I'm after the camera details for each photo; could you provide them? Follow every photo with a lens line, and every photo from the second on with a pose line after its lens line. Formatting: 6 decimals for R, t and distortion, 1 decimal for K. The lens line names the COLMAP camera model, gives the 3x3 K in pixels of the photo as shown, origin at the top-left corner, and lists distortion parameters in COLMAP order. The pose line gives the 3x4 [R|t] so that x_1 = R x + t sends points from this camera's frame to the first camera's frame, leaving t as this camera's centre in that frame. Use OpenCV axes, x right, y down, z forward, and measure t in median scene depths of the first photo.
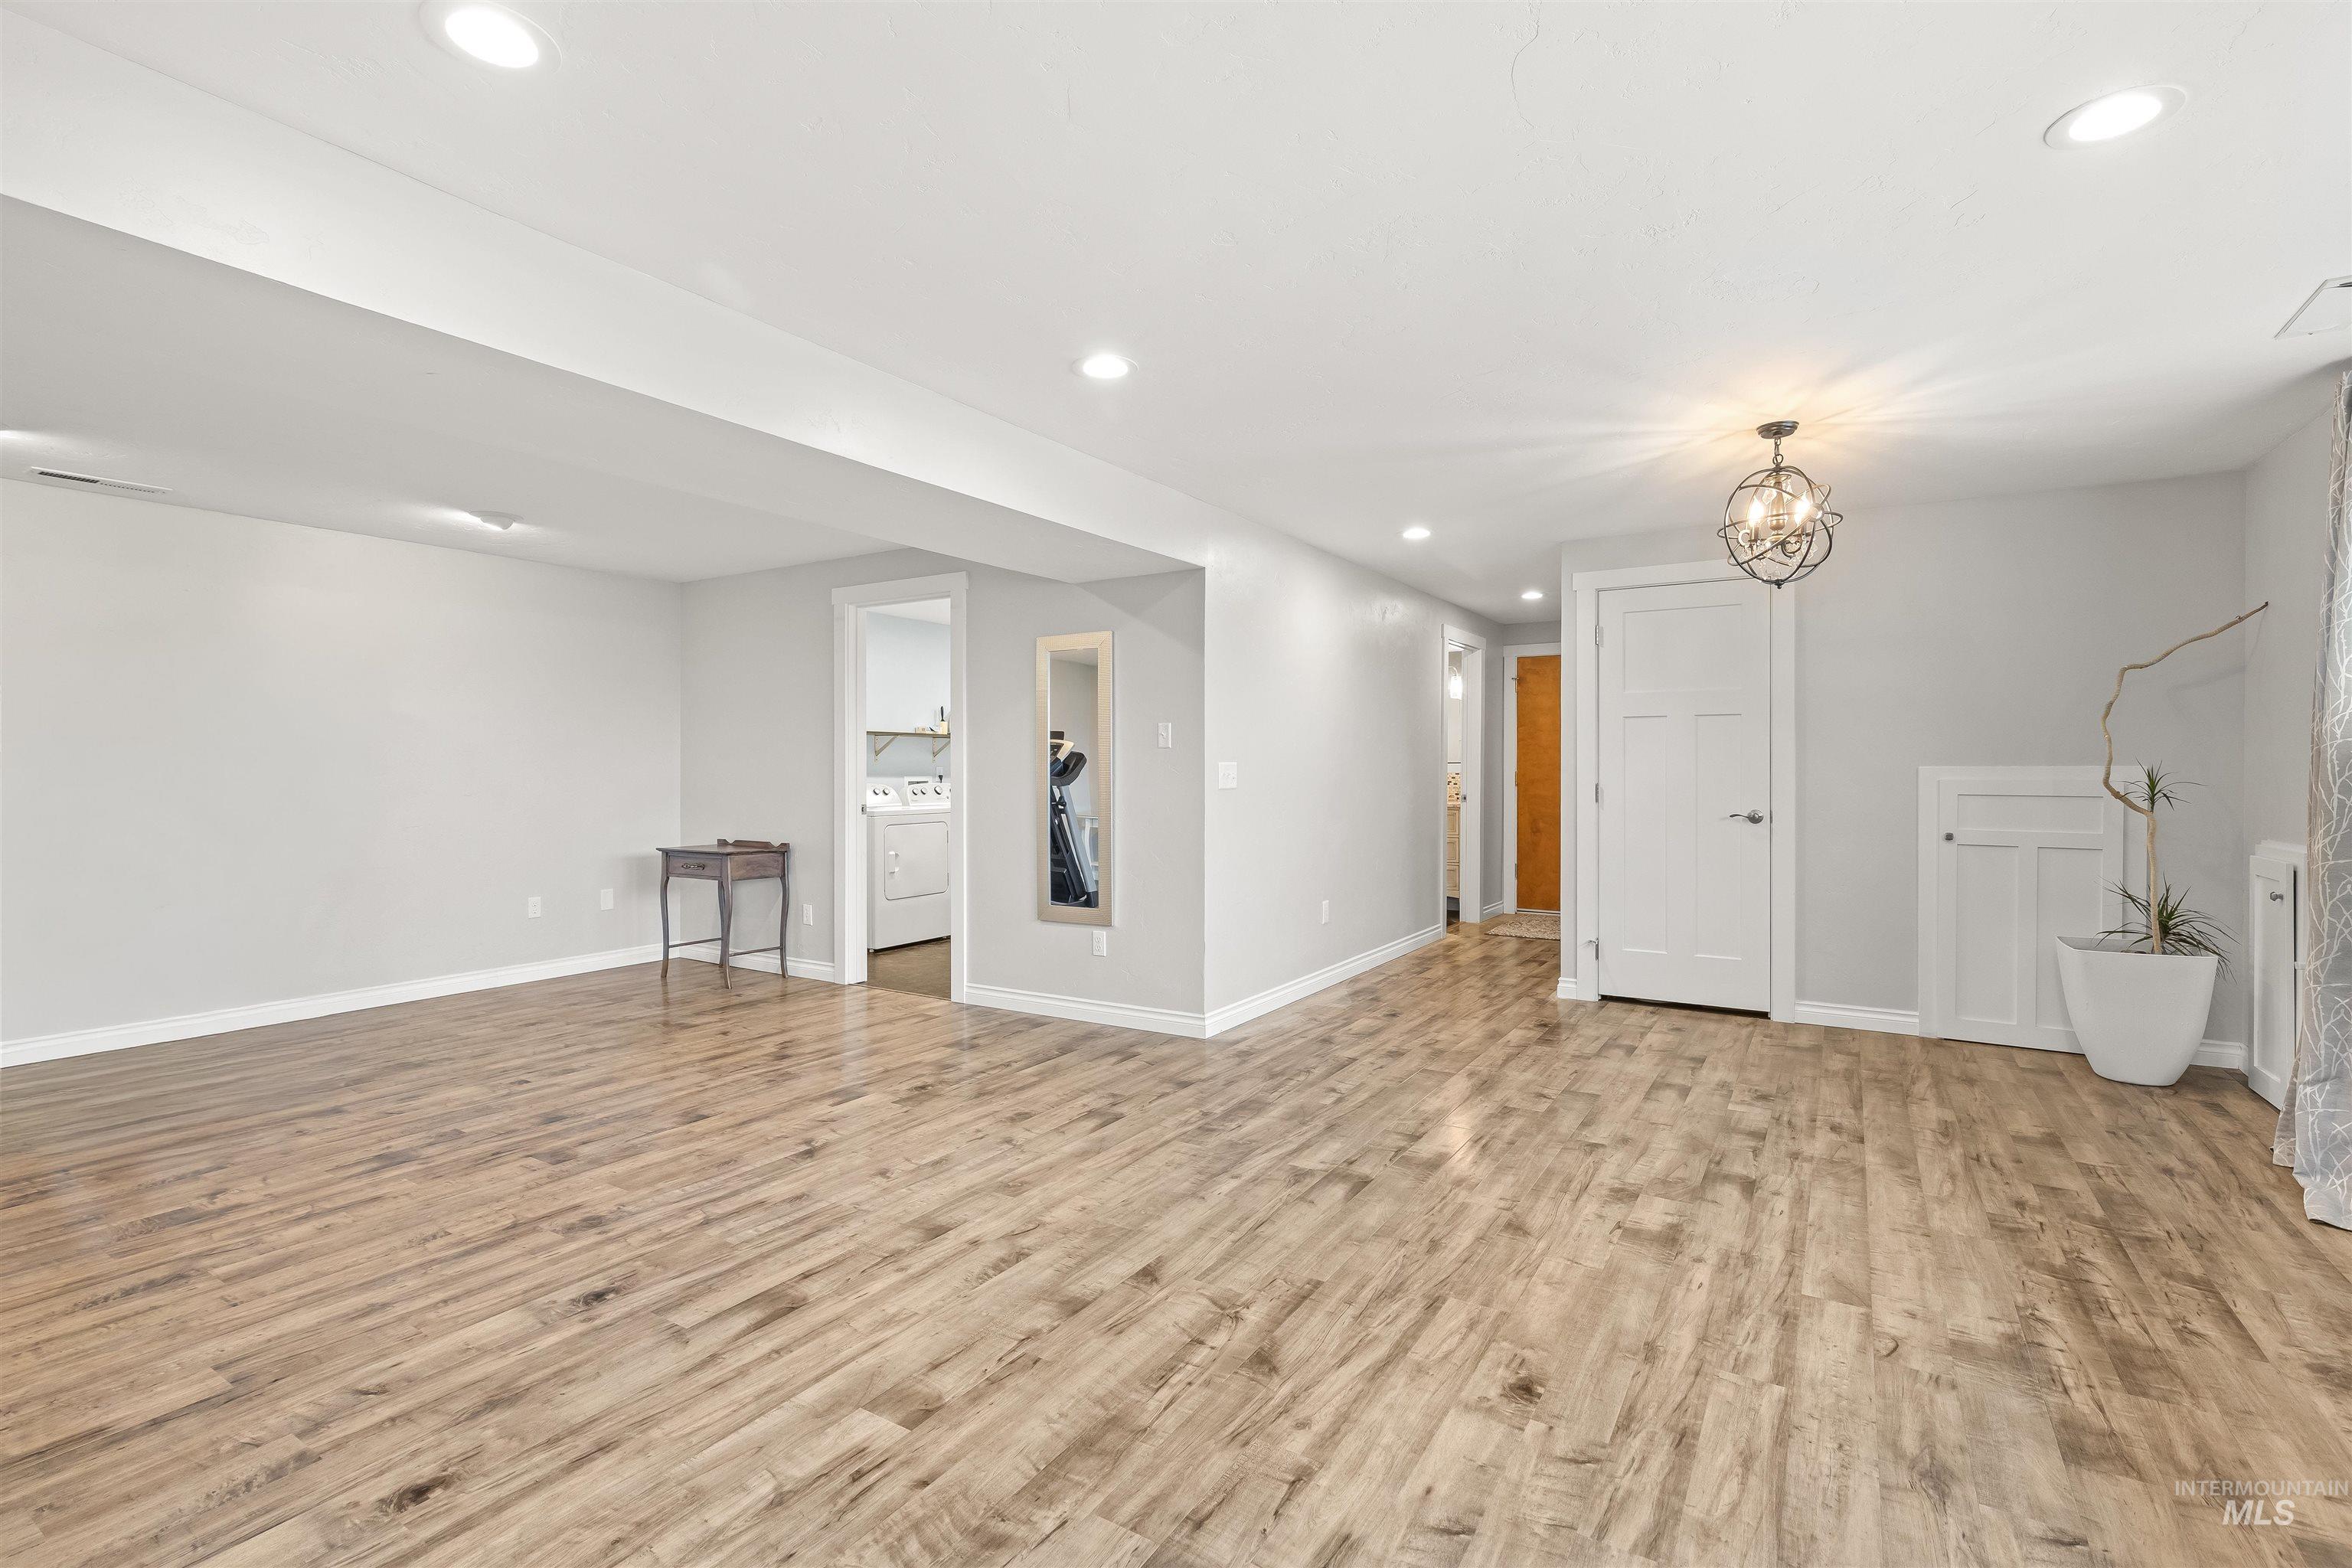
lens RADIAL K [[1051.4, 0, 1172.1], [0, 1051.4, 775.5], [0, 0, 1]] dist [-0.003138, -0.000072]
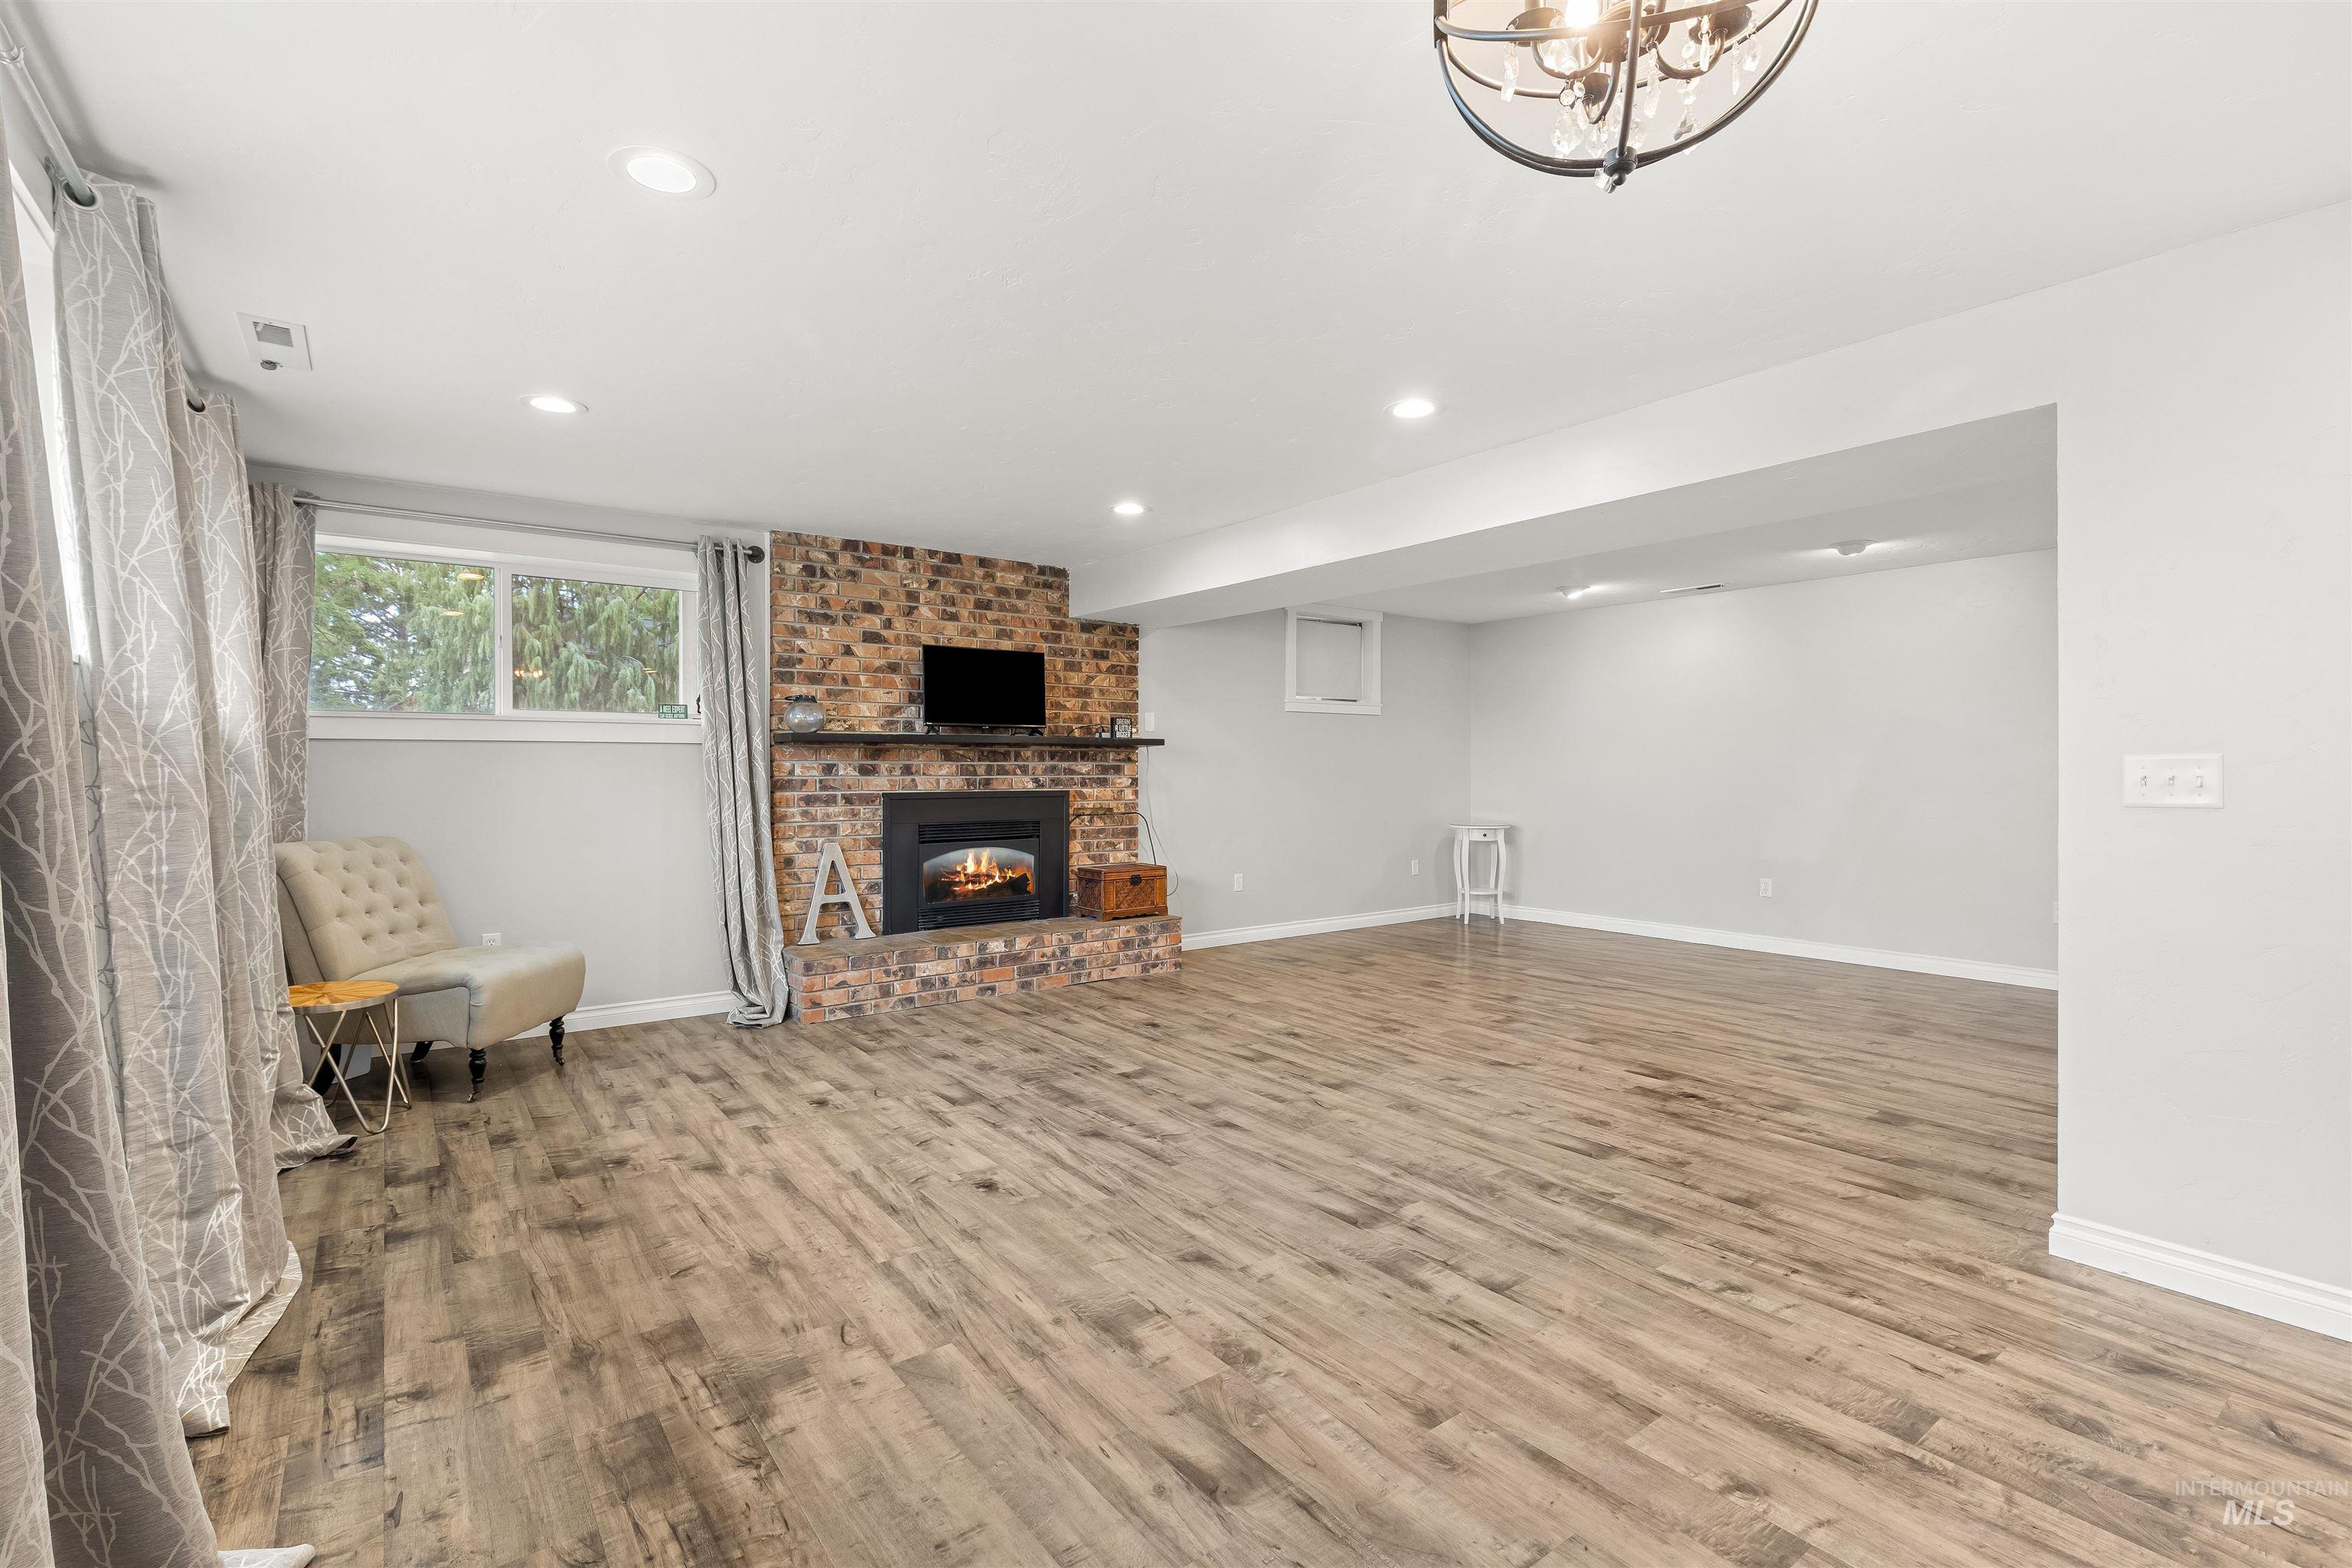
lens RADIAL K [[1056.5, 0, 1175.6], [0, 1056.5, 766.0], [0, 0, 1]] dist [-0.001512, -0.000247]
pose [[-0.348267, 0.001437, -0.937394, 1.191389], [-0.004412, 0.999985, 0.003172, -0.006739], [0.937385, 0.005241, -0.348256, 1.285916]]
